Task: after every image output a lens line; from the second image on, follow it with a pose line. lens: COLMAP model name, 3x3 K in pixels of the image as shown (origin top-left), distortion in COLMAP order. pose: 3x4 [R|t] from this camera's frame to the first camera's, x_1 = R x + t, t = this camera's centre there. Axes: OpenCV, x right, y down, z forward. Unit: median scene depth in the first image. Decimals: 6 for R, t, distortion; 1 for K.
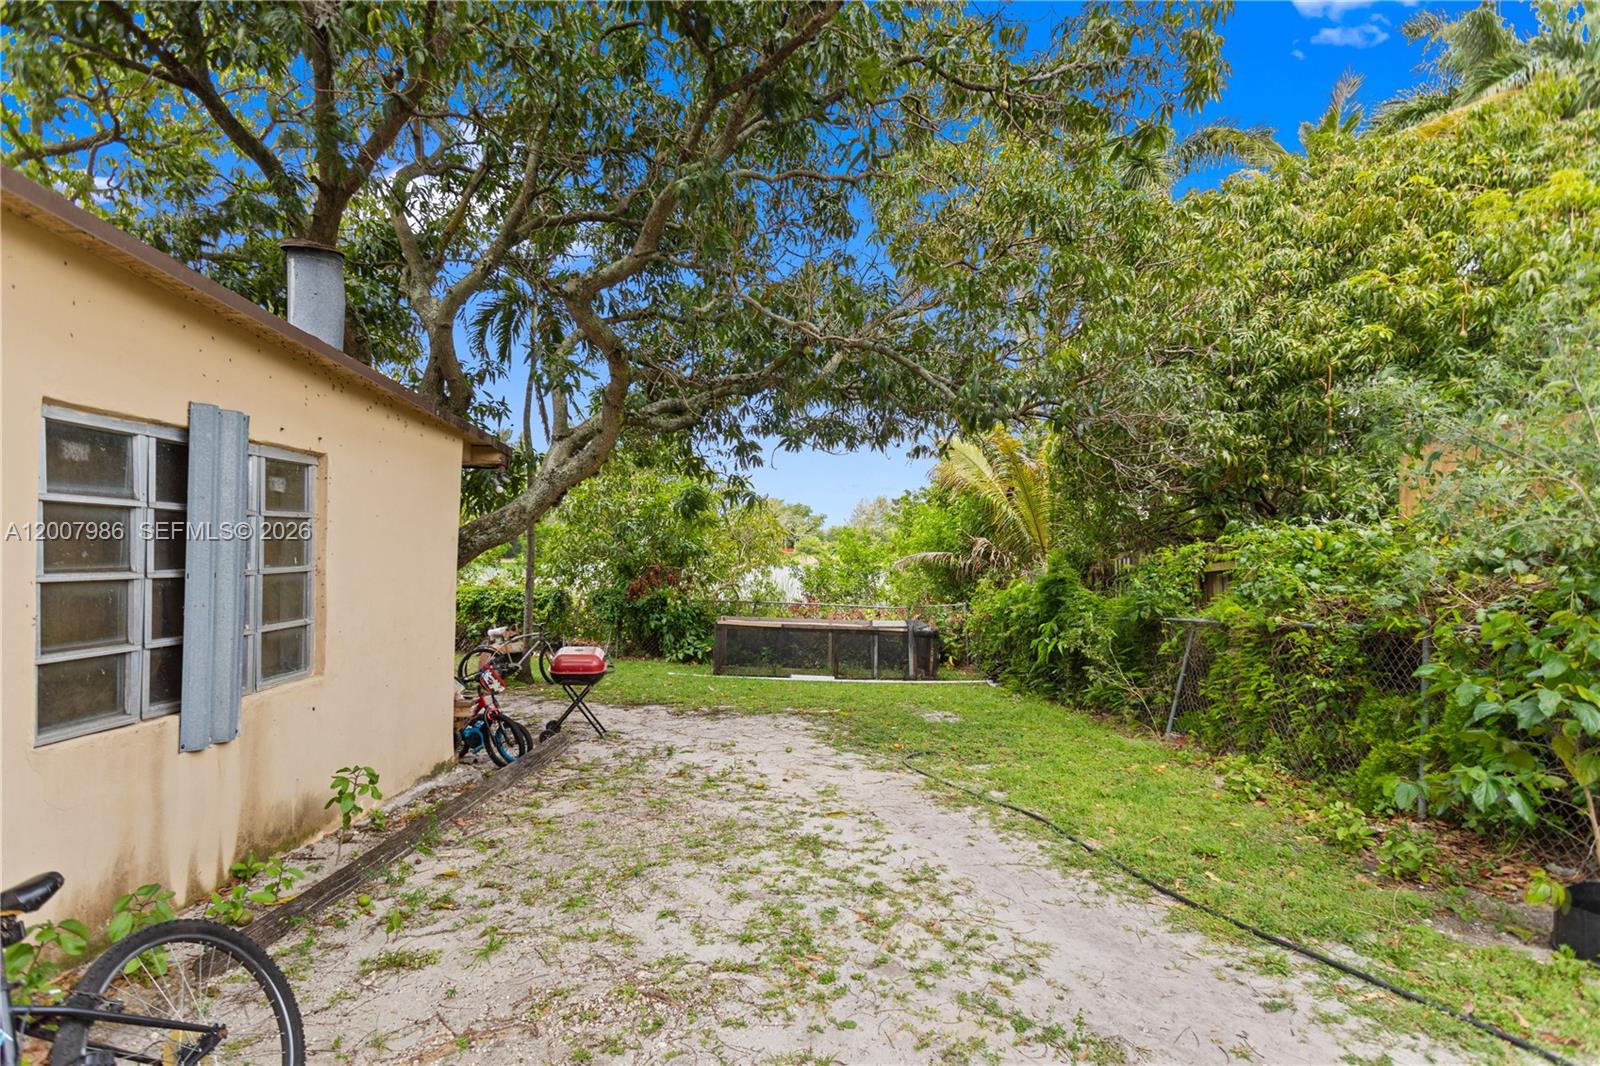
lens RADIAL K [[784.1, 0, 798.4], [0, 784.1, 562.8], [0, 0, 1]] dist [0.022681, -0.023300]
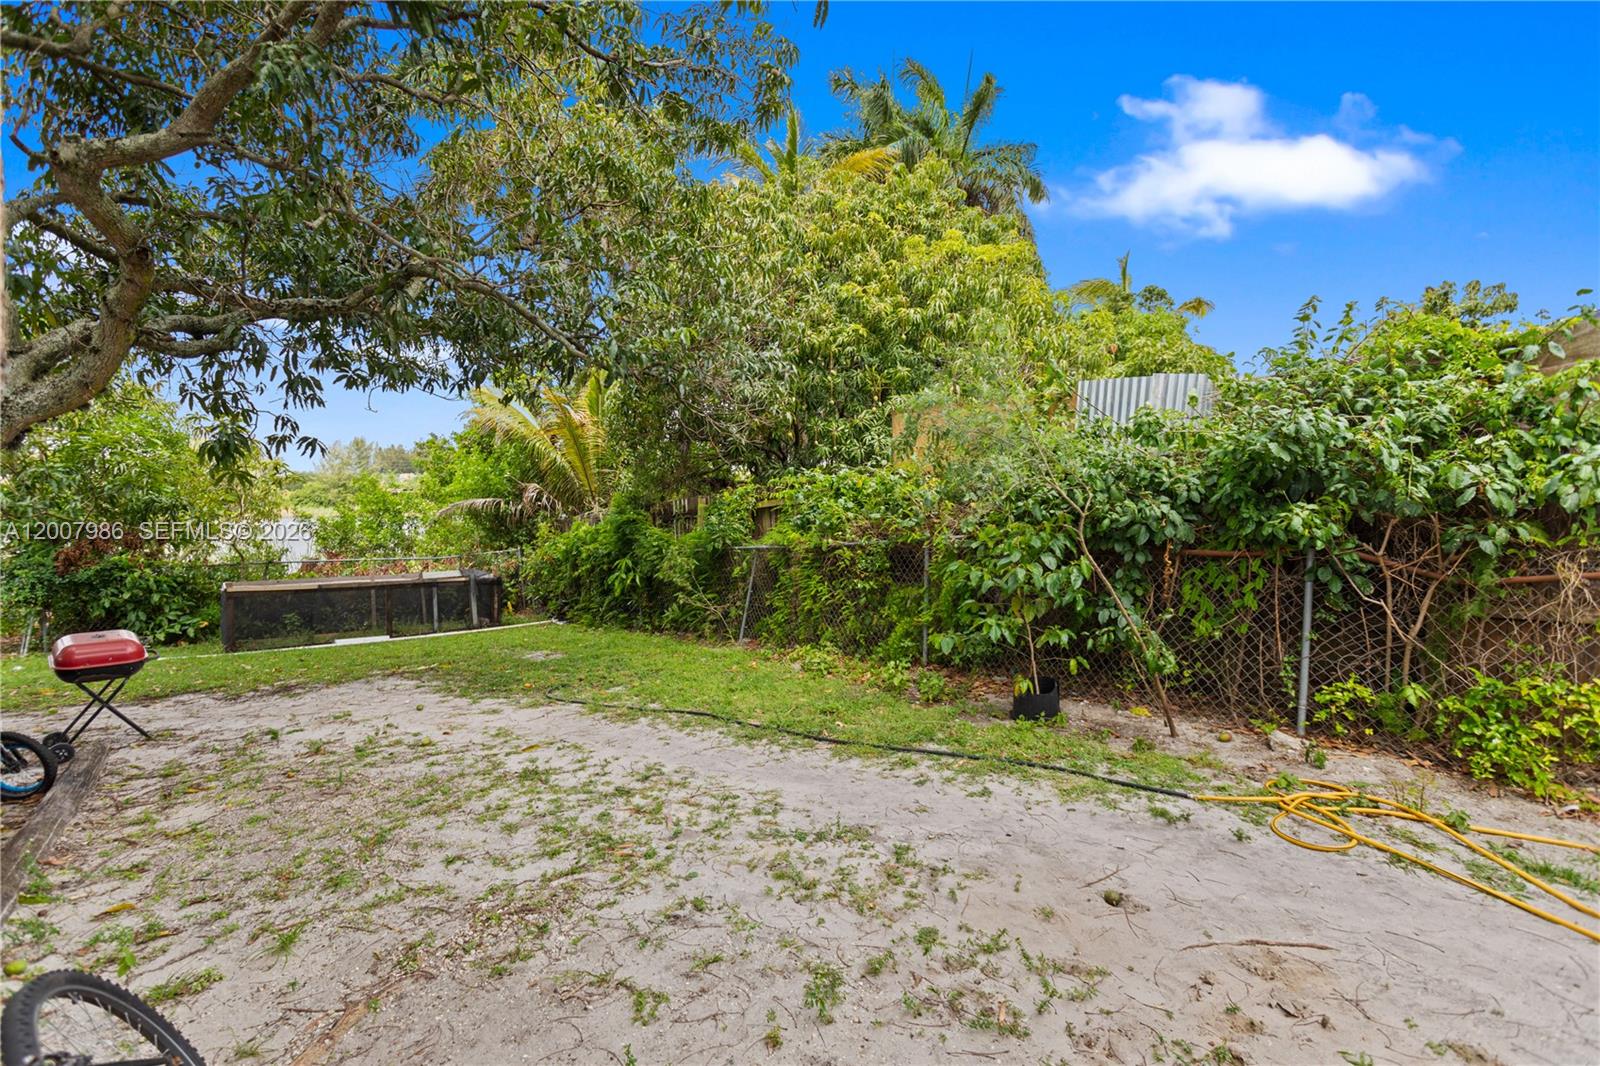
lens RADIAL K [[774.6, 0, 794.8], [0, 774.6, 552.0], [0, 0, 1]] dist [-0.000703, 0.000462]
pose [[0.799822, -0.066283, 0.596567, -0.174271], [0.031548, 0.997153, 0.068496, -0.002042], [-0.599408, -0.035964, 0.799635, -0.022177]]
